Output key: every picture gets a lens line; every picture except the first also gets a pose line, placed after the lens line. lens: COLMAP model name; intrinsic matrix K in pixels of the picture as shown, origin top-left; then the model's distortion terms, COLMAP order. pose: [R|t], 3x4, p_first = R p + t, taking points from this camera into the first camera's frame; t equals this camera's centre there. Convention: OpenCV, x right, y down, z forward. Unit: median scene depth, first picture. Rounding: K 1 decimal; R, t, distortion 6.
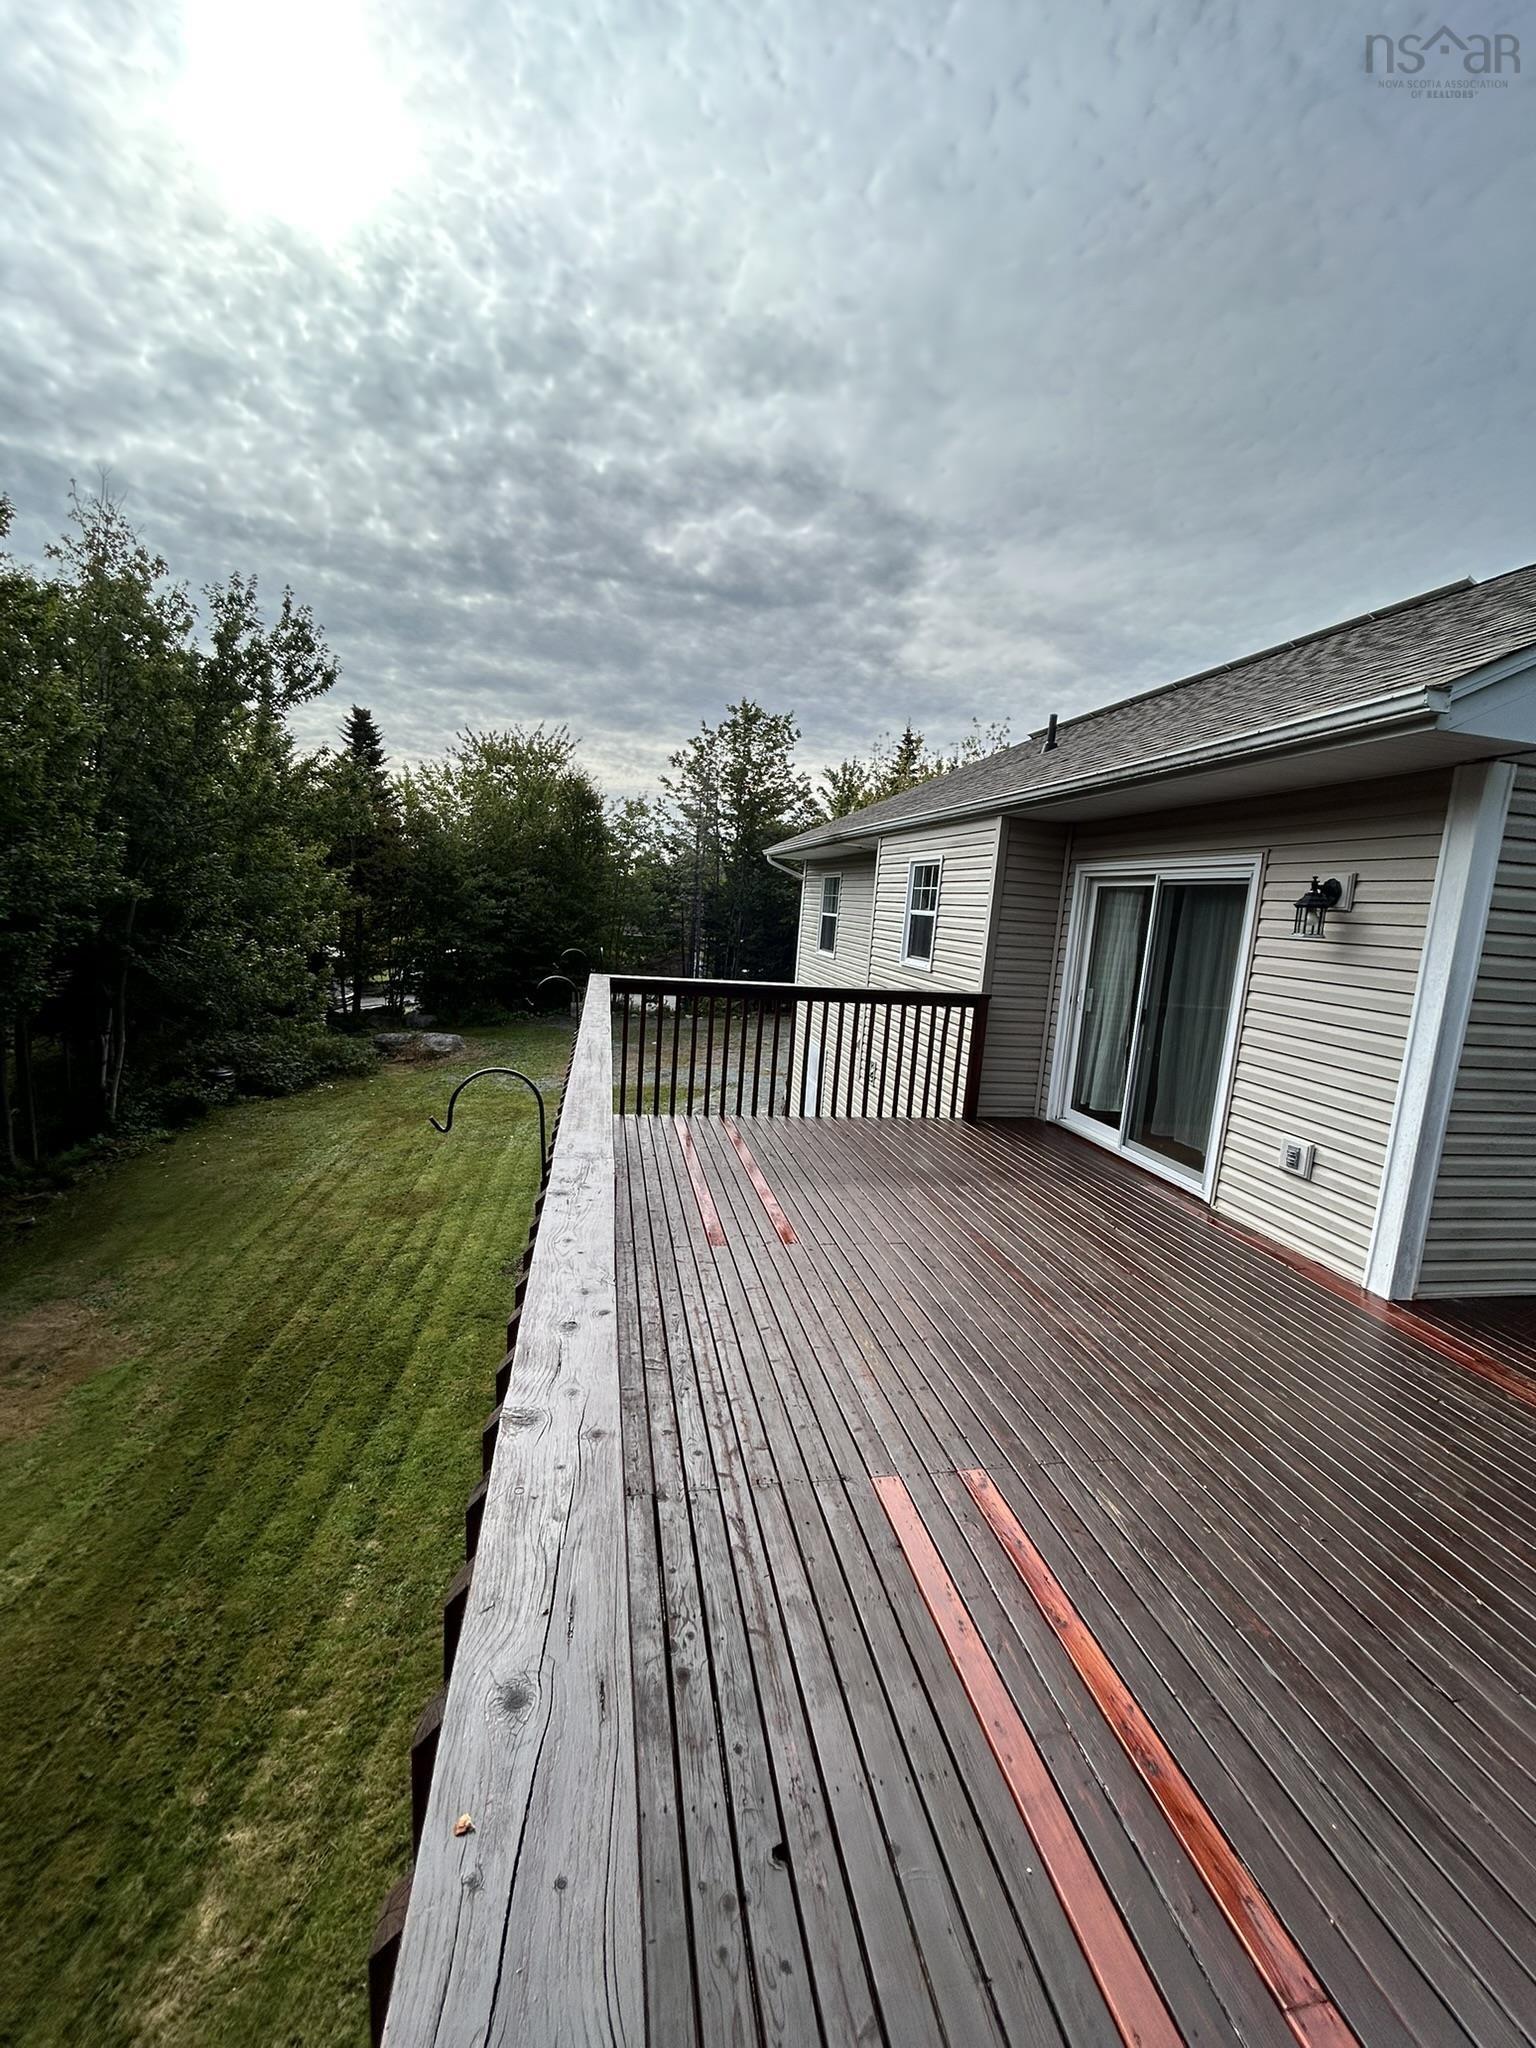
lens RADIAL K [[821.4, 0, 769.1], [0, 821.4, 1023.5], [0, 0, 1]] dist [-0.000392, -0.000005]
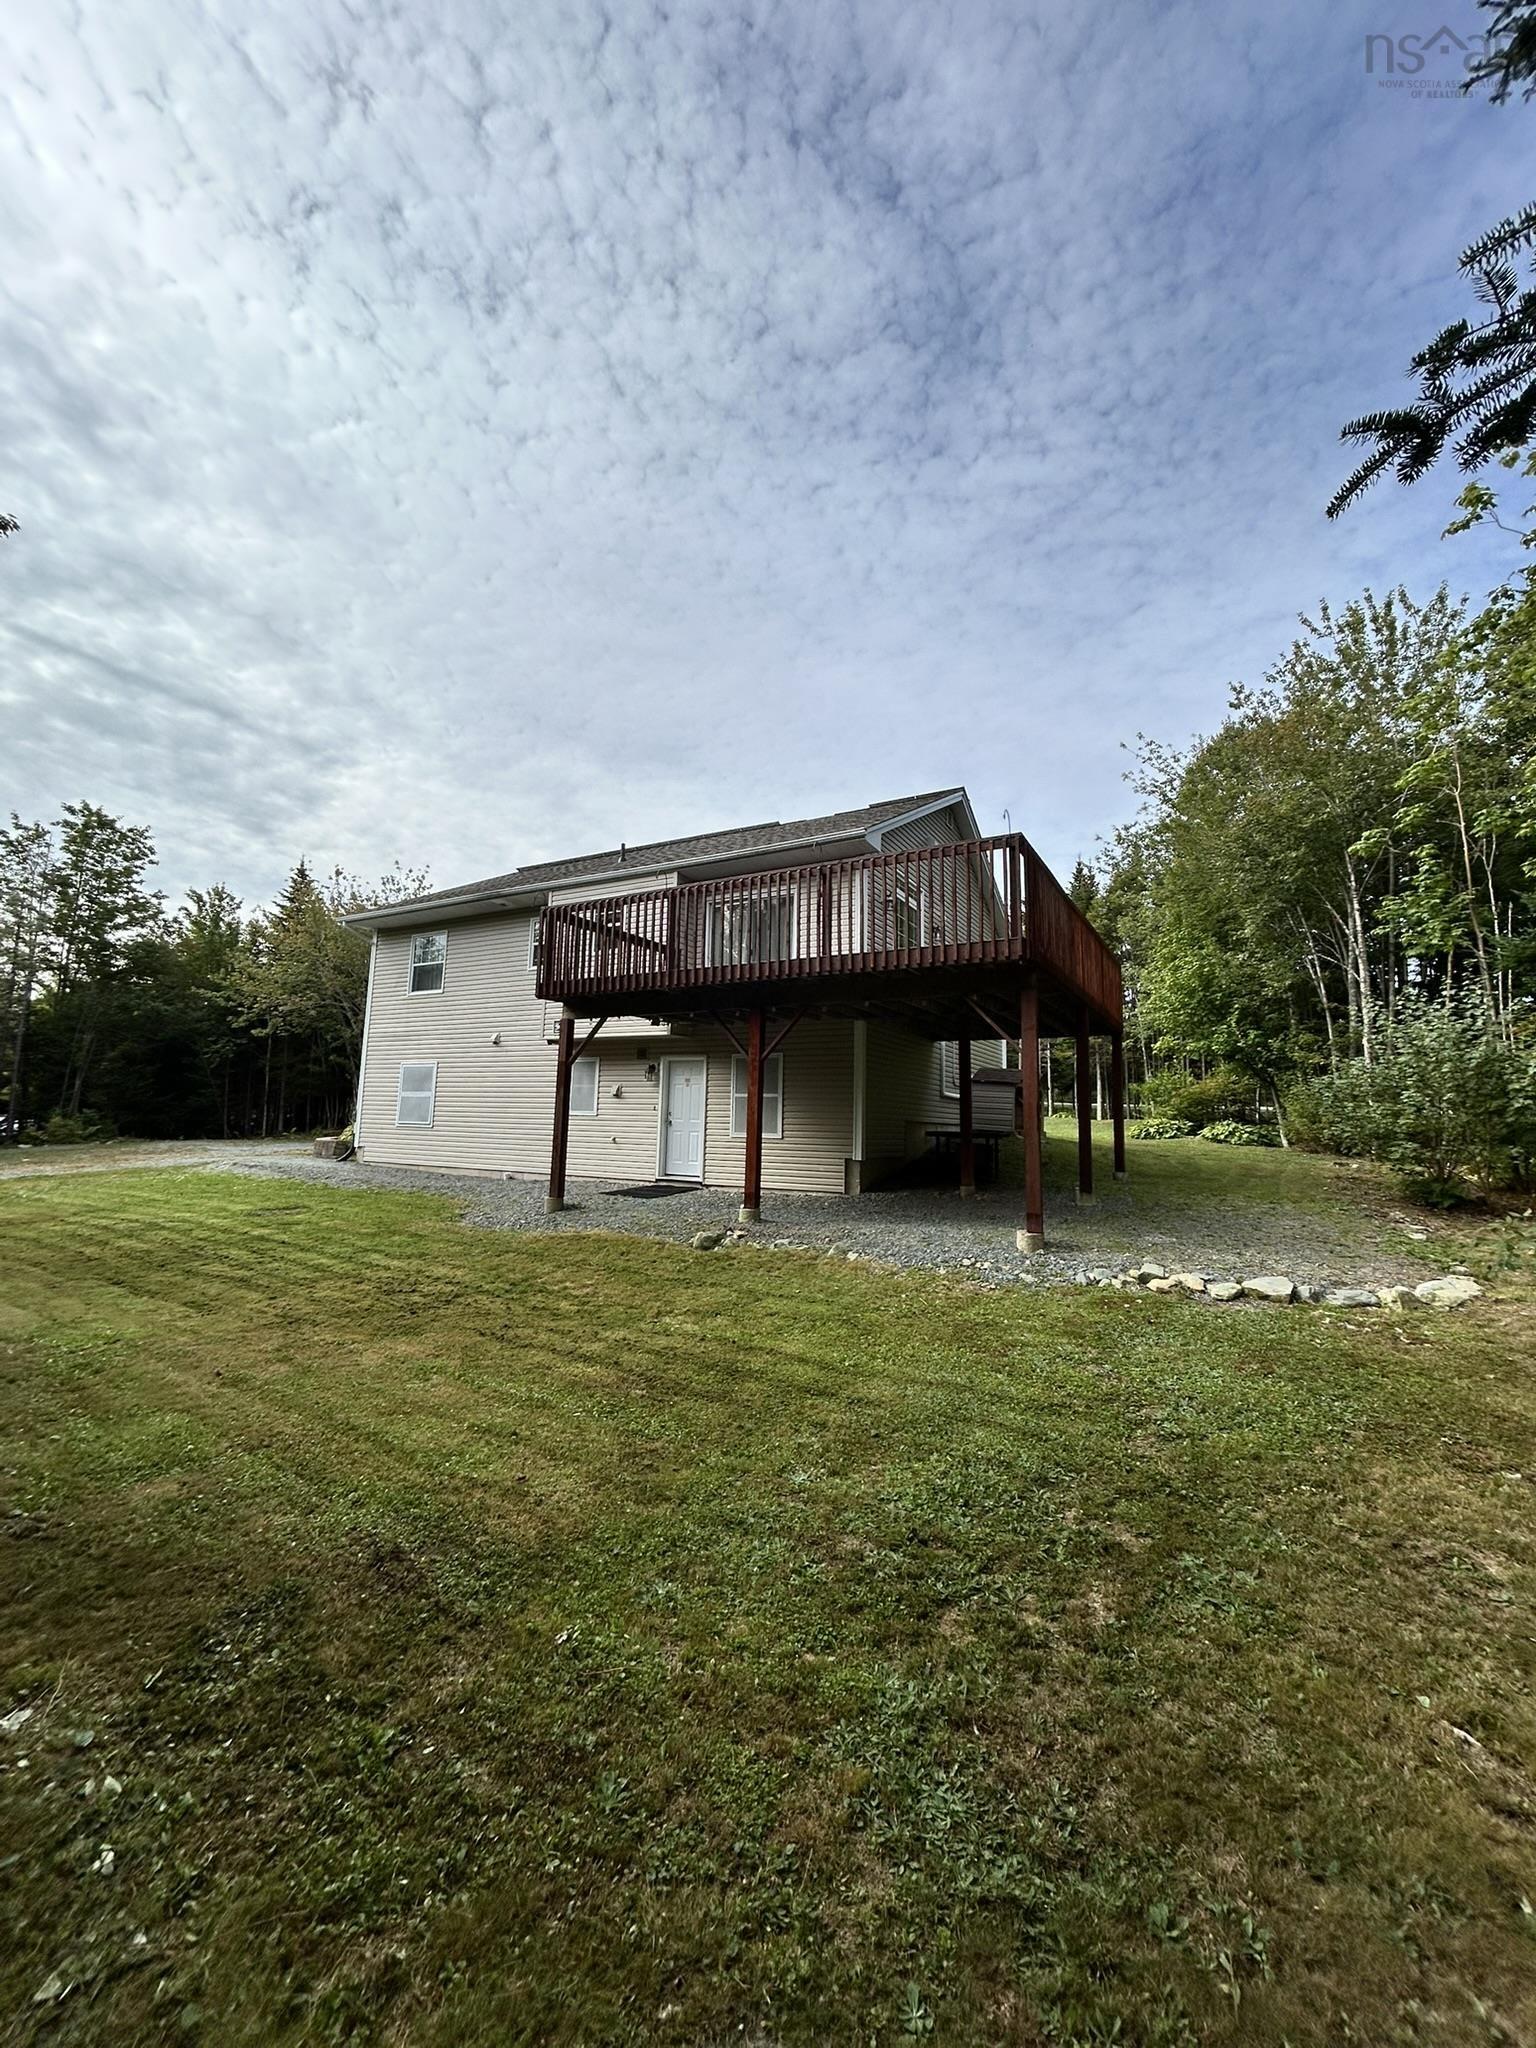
lens RADIAL K [[821.4, 0, 769.0], [0, 821.4, 1019.2], [0, 0, 1]] dist [-0.000392, -0.000005]
pose [[0.652045, 0.042406, 0.756993, -0.821609], [0.134972, 0.975994, -0.170935, 0.368925], [-0.746069, 0.213630, 0.630668, -0.325484]]
